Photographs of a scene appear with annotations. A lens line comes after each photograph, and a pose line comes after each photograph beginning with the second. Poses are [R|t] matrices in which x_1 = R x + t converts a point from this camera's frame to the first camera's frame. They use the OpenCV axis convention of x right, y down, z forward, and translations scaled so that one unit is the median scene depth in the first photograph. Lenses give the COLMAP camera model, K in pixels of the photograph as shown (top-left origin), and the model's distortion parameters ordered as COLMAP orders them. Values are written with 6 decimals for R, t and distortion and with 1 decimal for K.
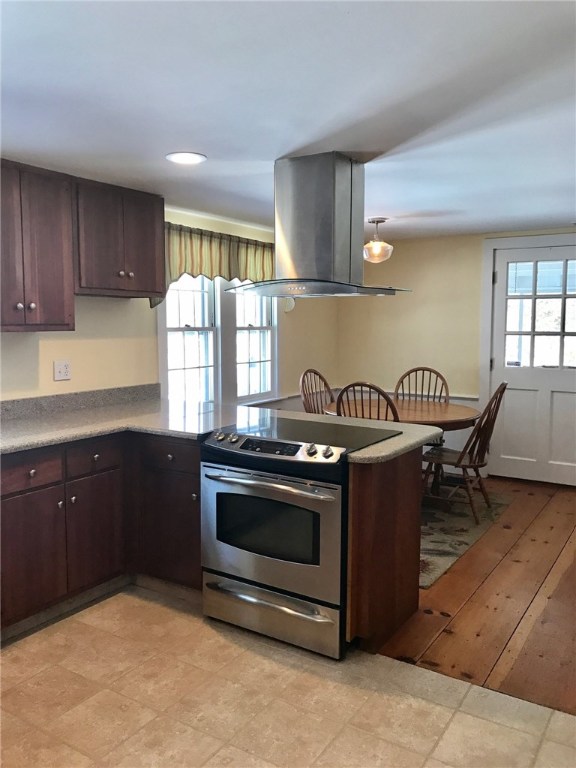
lens RADIAL K [[624.3, 0, 288.0], [0, 624.3, 384.0], [0, 0, 1]] dist [0.012259, 0.009697]
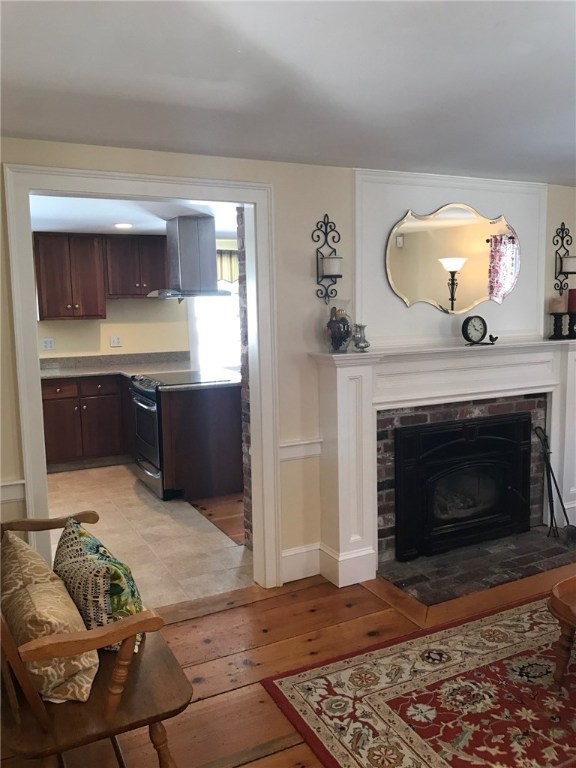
lens RADIAL K [[624.3, 0, 288.0], [0, 624.3, 384.0], [0, 0, 1]] dist [0.012259, 0.009697]
pose [[0.855192, 0.036853, -0.517000, 1.198643], [-0.024583, 0.999230, 0.030565, 0.040240], [0.517729, -0.013429, 0.855440, -0.319625]]
